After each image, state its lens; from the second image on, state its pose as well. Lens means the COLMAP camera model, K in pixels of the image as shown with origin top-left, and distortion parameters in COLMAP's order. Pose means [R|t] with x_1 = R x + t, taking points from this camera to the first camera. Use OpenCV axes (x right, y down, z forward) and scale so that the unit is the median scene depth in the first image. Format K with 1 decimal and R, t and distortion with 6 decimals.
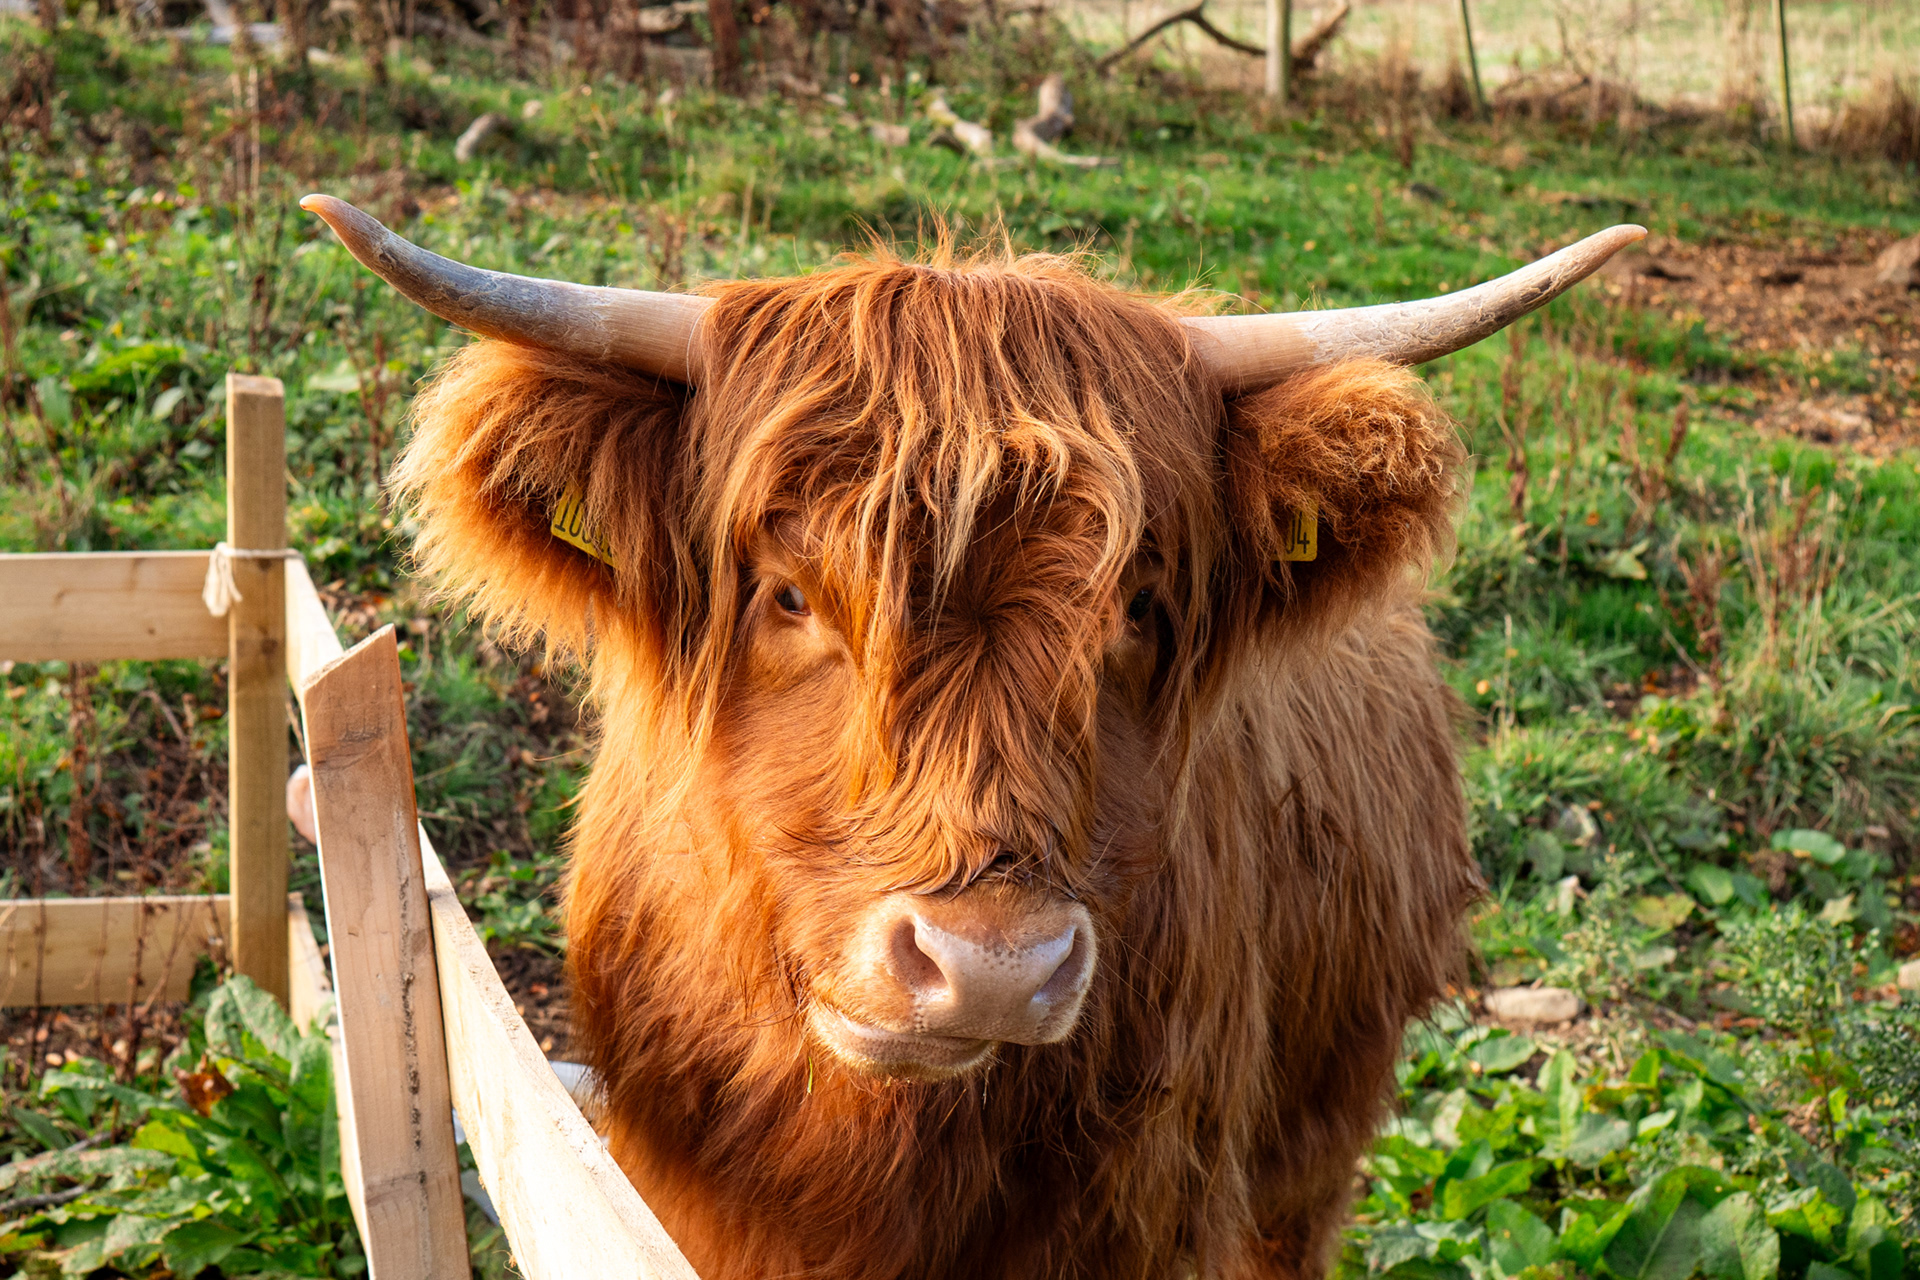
lens RADIAL K [[3971.5, 0, 959.8], [0, 3971.5, 698.6], [0, 0, 1]] dist [0.083521, -0.470503]
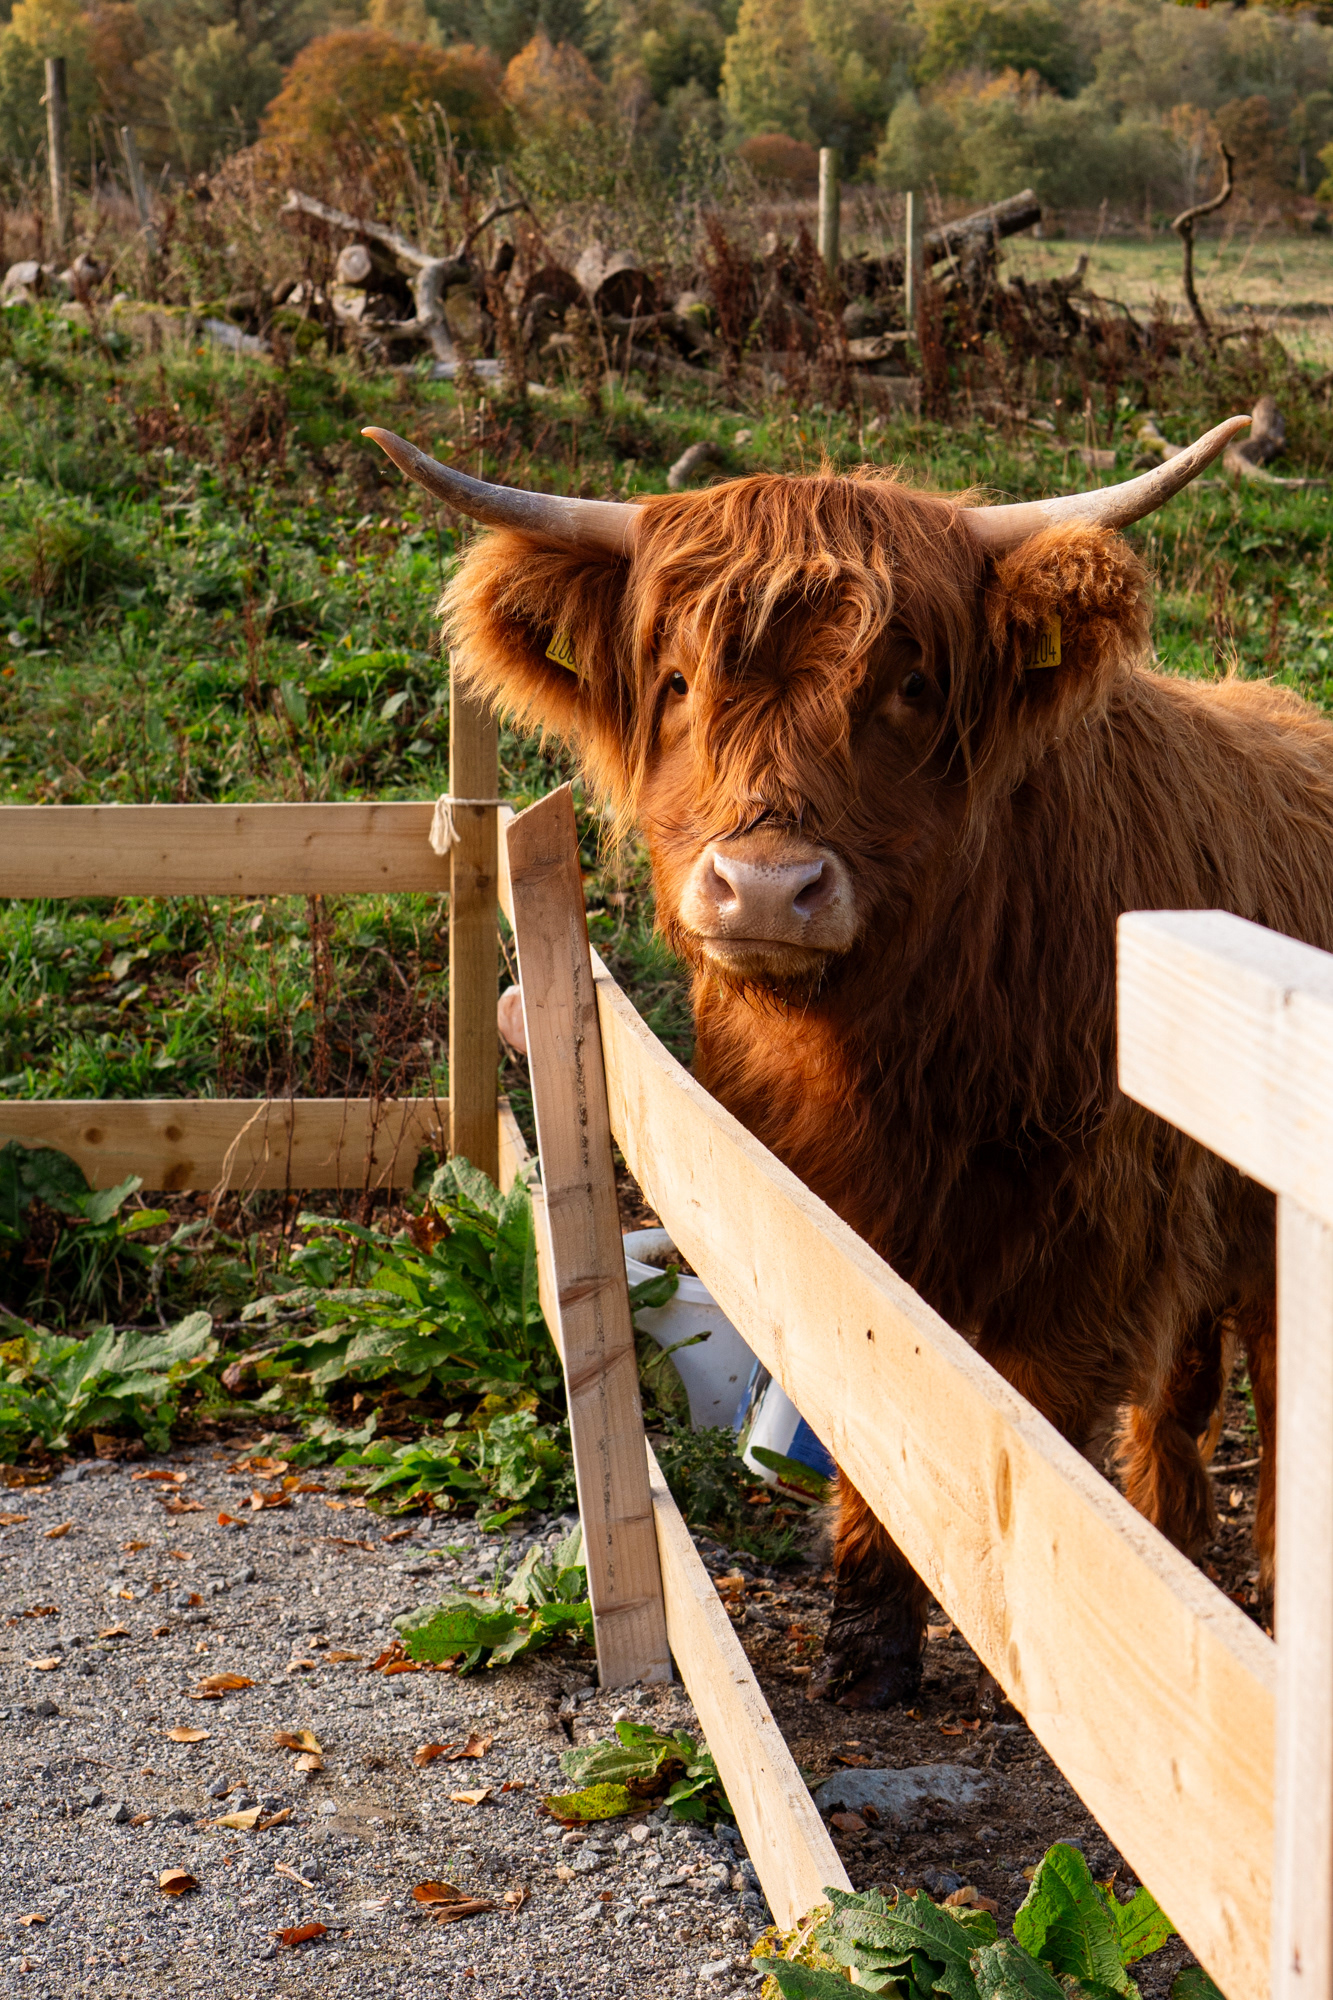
lens RADIAL K [[4137.0, 0, 666.5], [0, 4137.0, 1000.0], [0, 0, 1]] dist [0.083521, -0.470503]
pose [[0.991791, 0.004783, -0.127778, 0.018791], [-0.006501, 0.999894, -0.013032, 0.019539], [0.127702, 0.013755, 0.991717, -0.105044]]
